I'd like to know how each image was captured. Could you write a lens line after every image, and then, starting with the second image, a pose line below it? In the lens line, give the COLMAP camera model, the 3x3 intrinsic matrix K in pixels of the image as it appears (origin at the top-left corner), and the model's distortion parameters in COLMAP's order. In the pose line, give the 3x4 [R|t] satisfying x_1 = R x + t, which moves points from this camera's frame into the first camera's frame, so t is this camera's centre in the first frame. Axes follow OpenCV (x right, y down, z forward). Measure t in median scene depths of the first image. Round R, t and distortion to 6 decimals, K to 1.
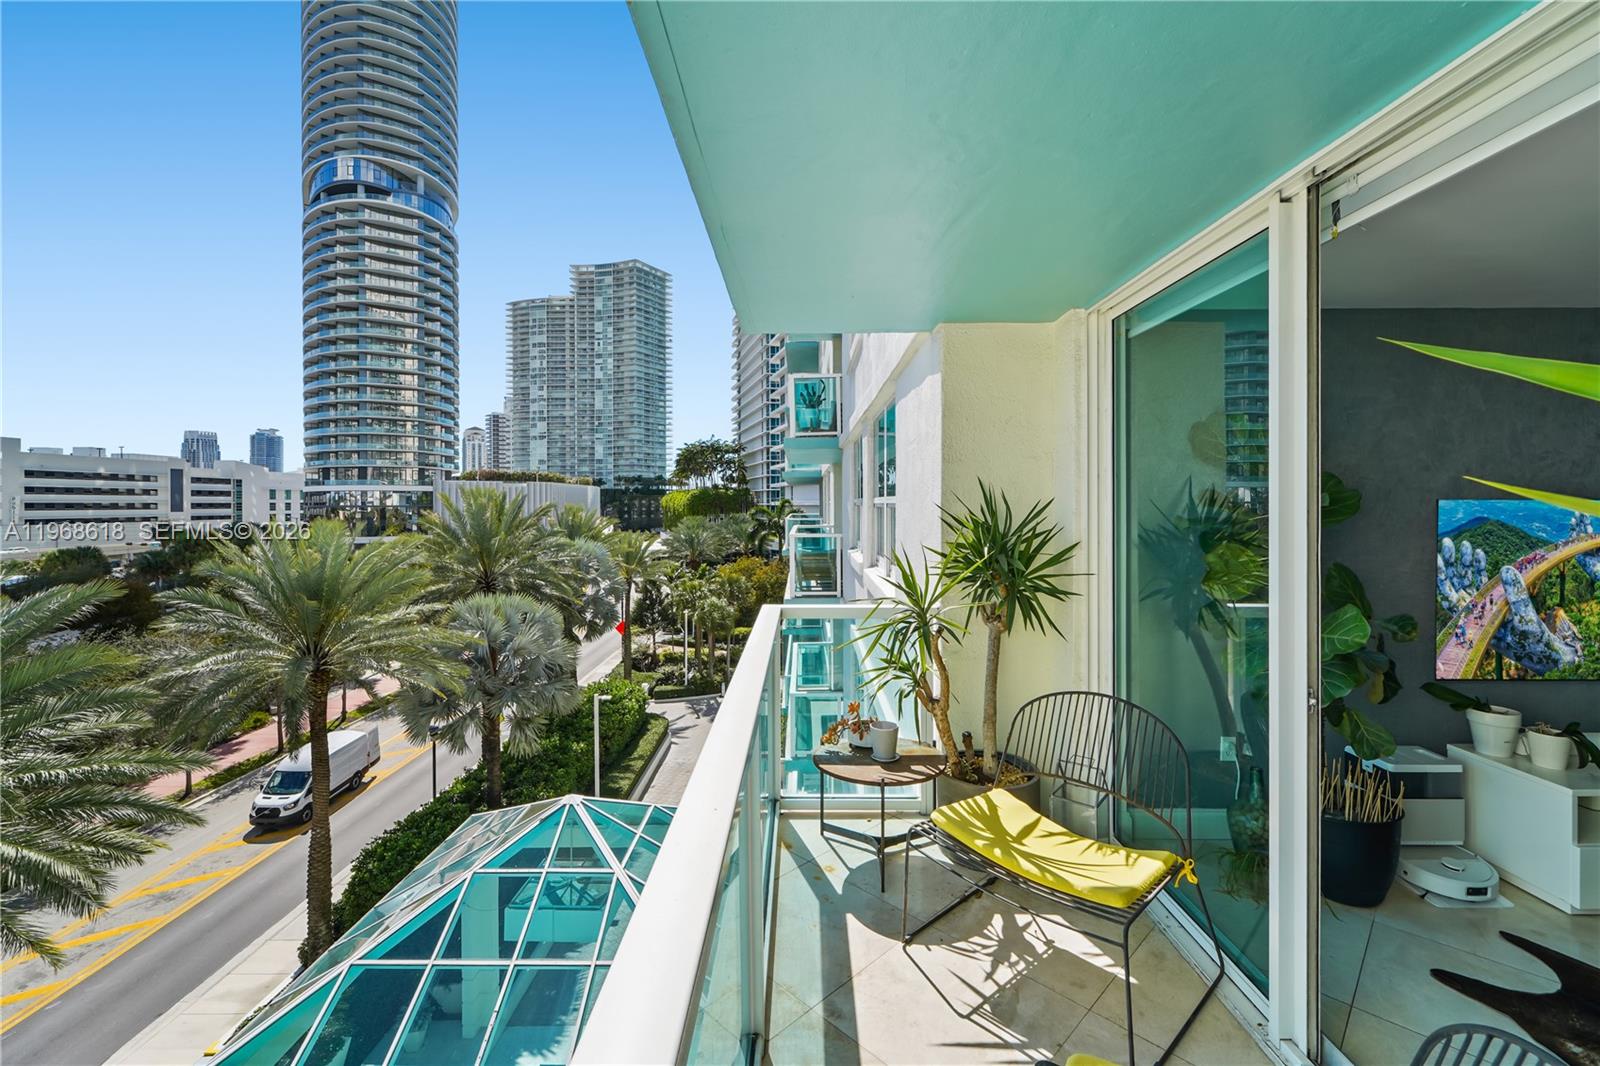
lens RADIAL K [[660.3, 0, 812.1], [0, 660.3, 509.9], [0, 0, 1]] dist [0.001025, -0.001290]
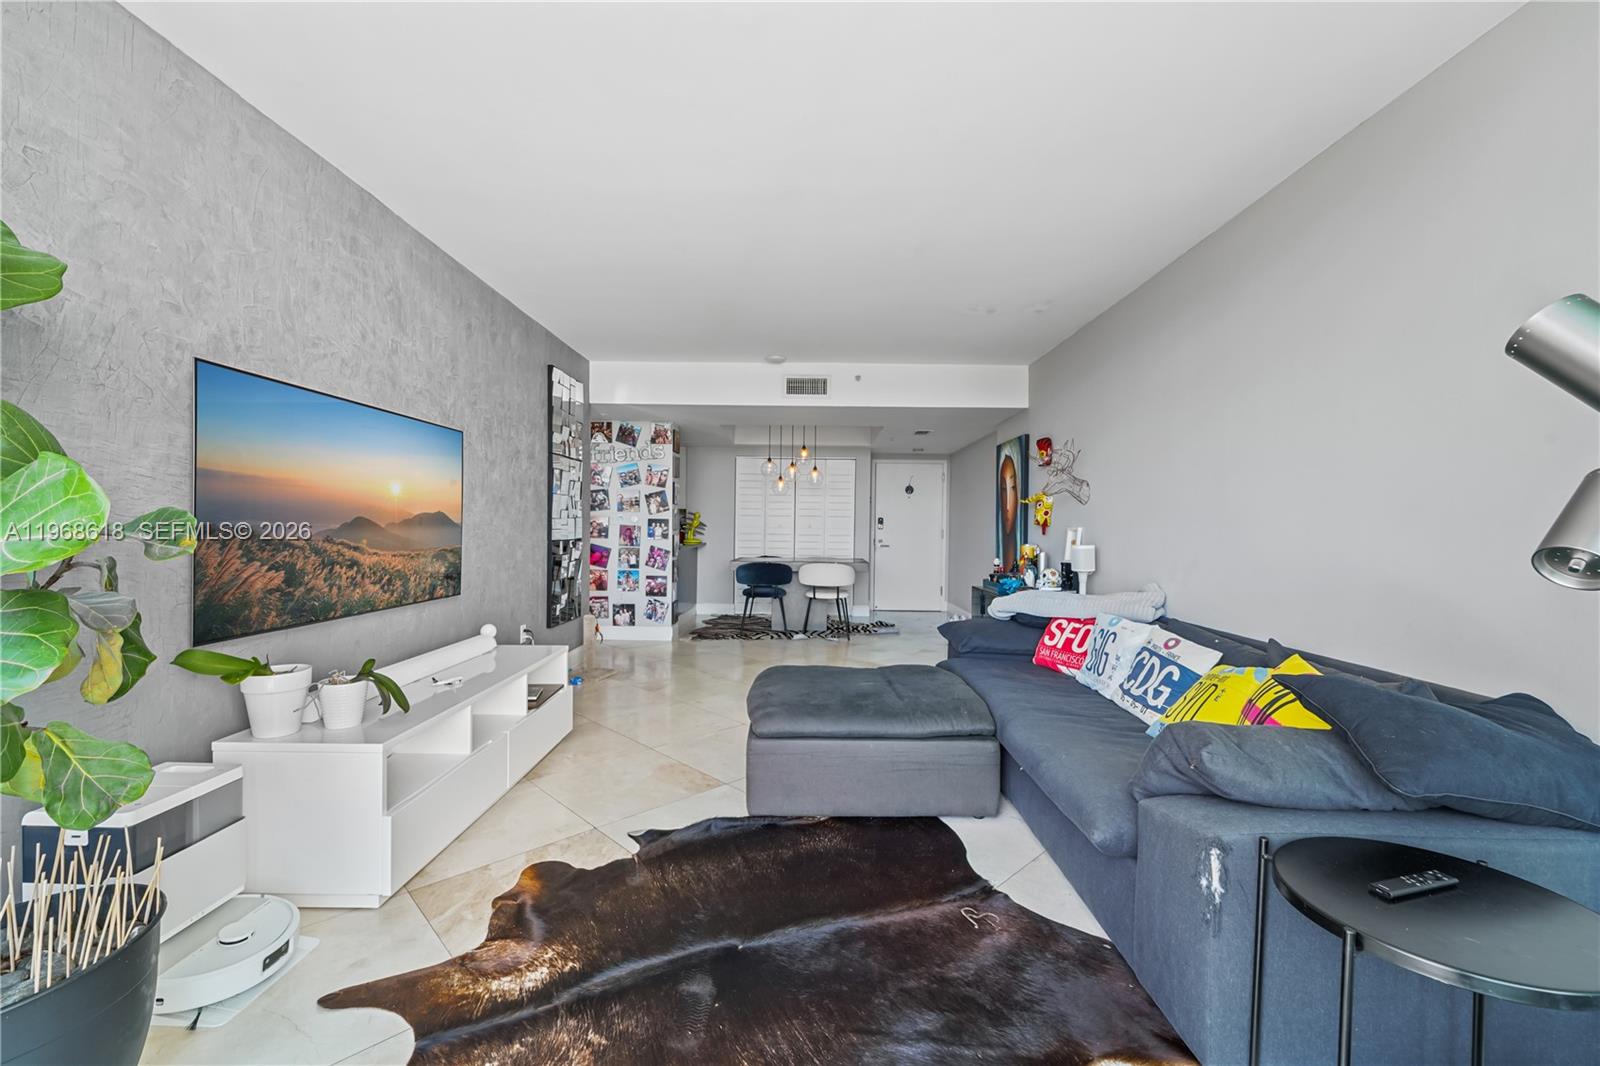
lens RADIAL K [[660.3, 0, 798.7], [0, 660.3, 532.1], [0, 0, 1]] dist [0.001025, -0.001290]
pose [[0.008875, -0.006004, 0.999943, 0.298141], [-0.004213, 0.999973, 0.006041, 0.130482], [-0.999952, -0.004267, 0.008849, 0.385767]]
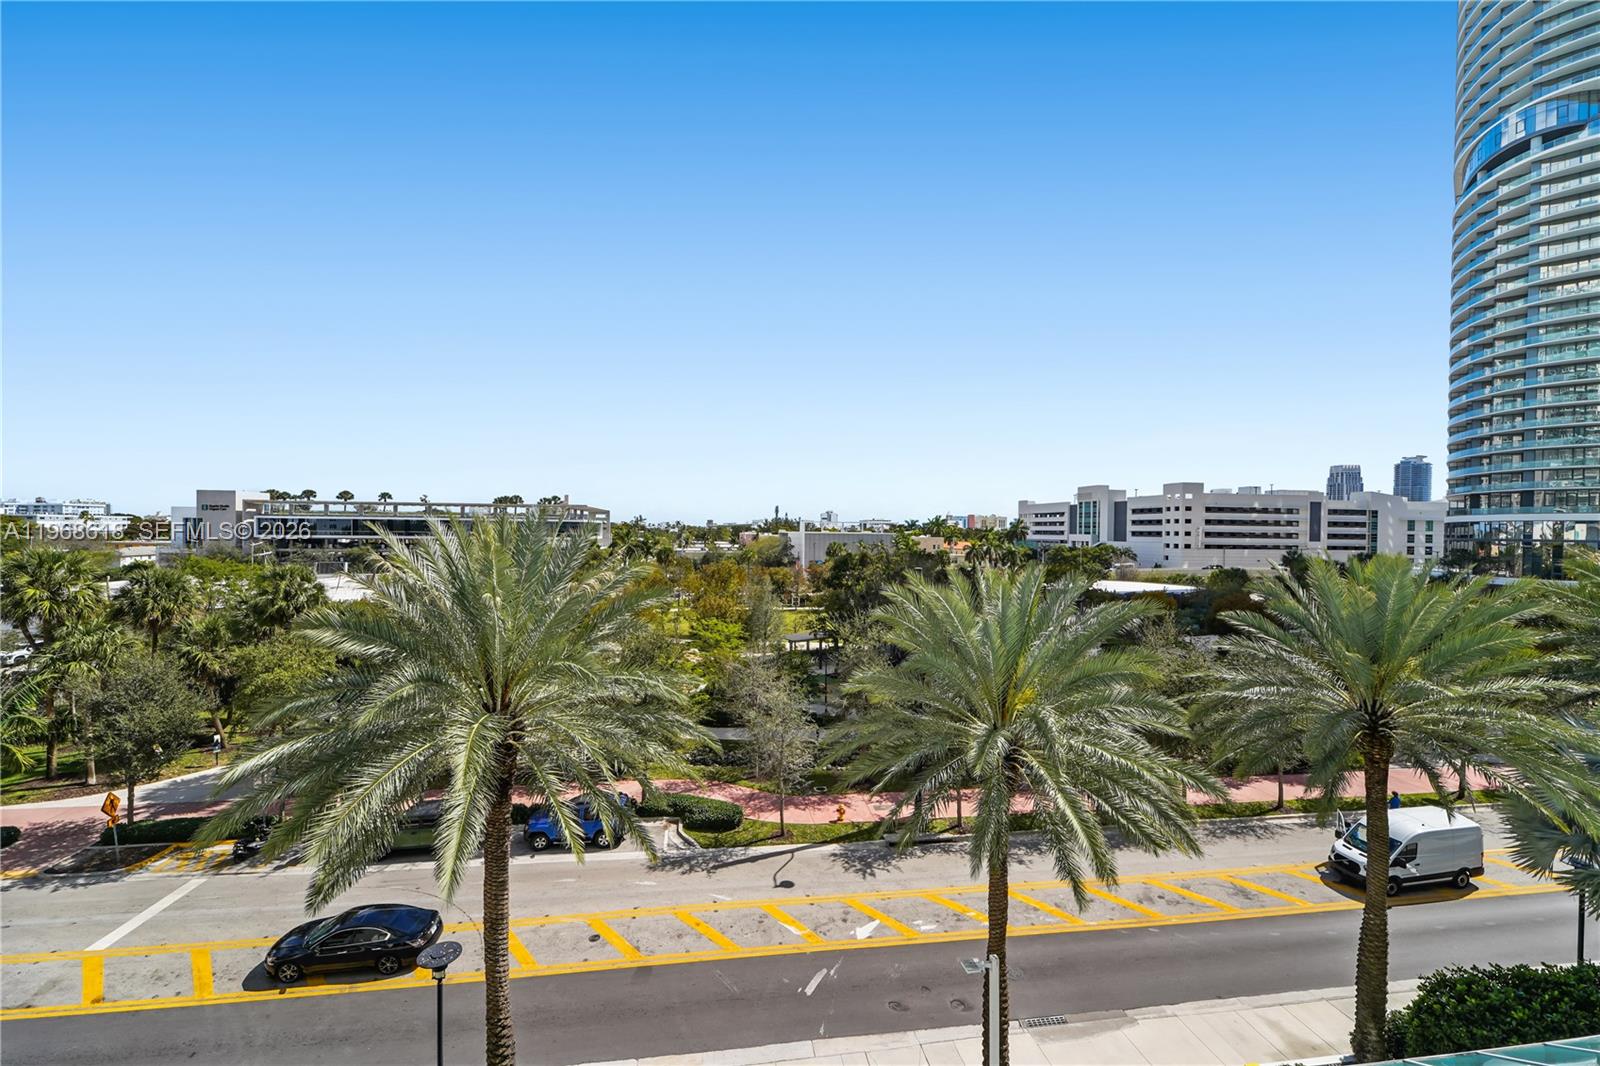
lens RADIAL K [[660.3, 0, 790.8], [0, 660.3, 536.4], [0, 0, 1]] dist [0.001025, -0.001290]
pose [[0.126221, 0.014445, -0.991897, 0.001271], [-0.021438, 0.999700, 0.011830, -0.005804], [0.991770, 0.019771, 0.126493, 0.729743]]
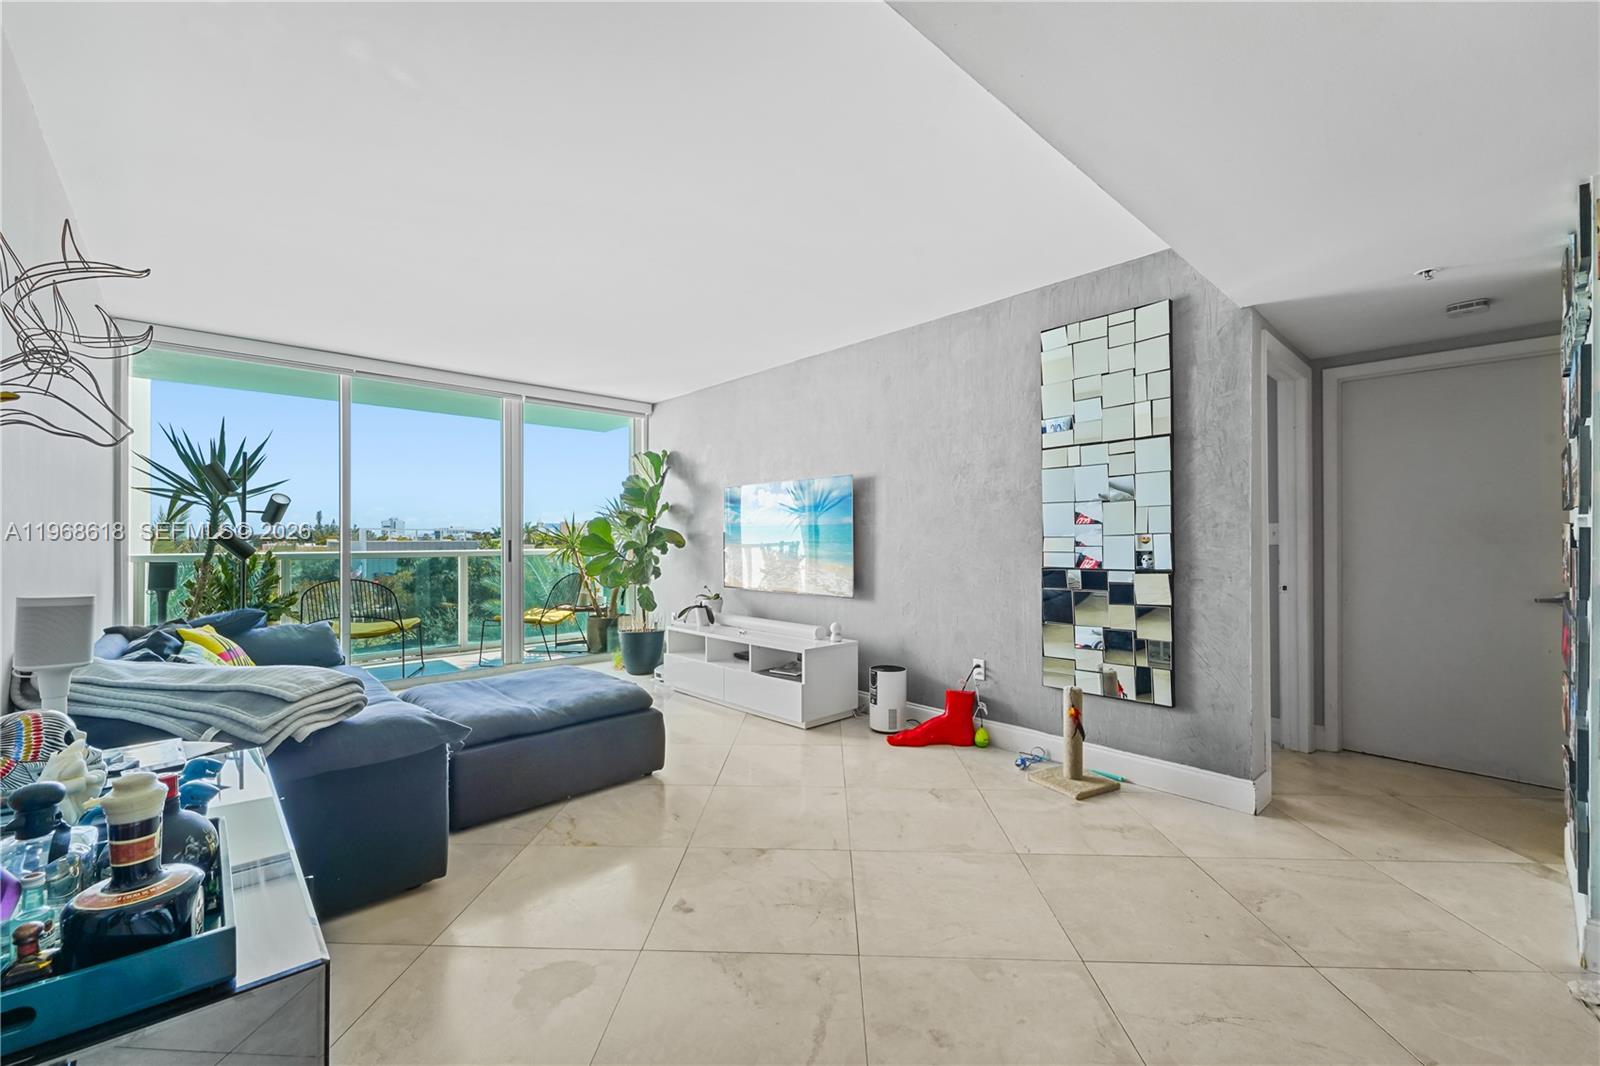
lens RADIAL K [[660.3, 0, 799.4], [0, 660.3, 535.7], [0, 0, 1]] dist [0.001025, -0.001290]
pose [[0.671815, -0.002871, -0.740713, 2.038012], [-0.005675, 0.999943, -0.009023, 0.122389], [0.740697, 0.010266, 0.671761, -0.018107]]
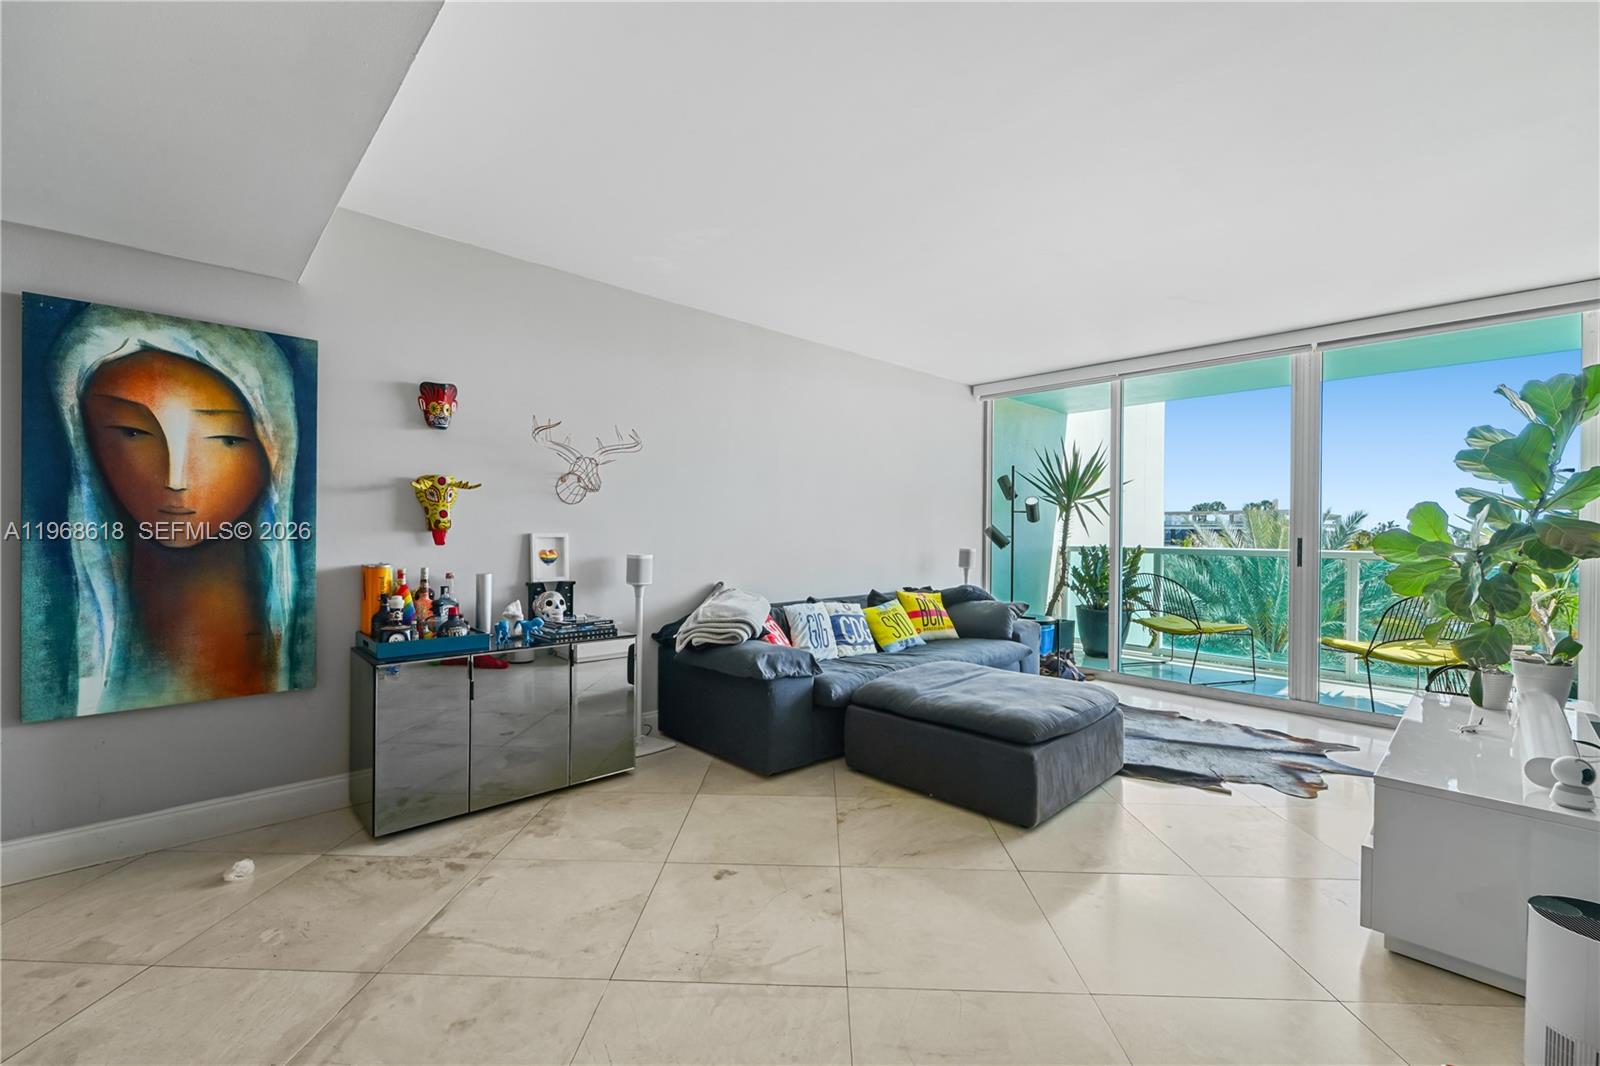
lens RADIAL K [[660.3, 0, 785.3], [0, 660.3, 533.1], [0, 0, 1]] dist [0.001025, -0.001290]
pose [[-0.742291, -0.003333, -0.670070, 1.916001], [-0.013098, 0.999869, 0.009537, 0.114899], [0.669950, 0.015856, -0.742237, 0.788434]]
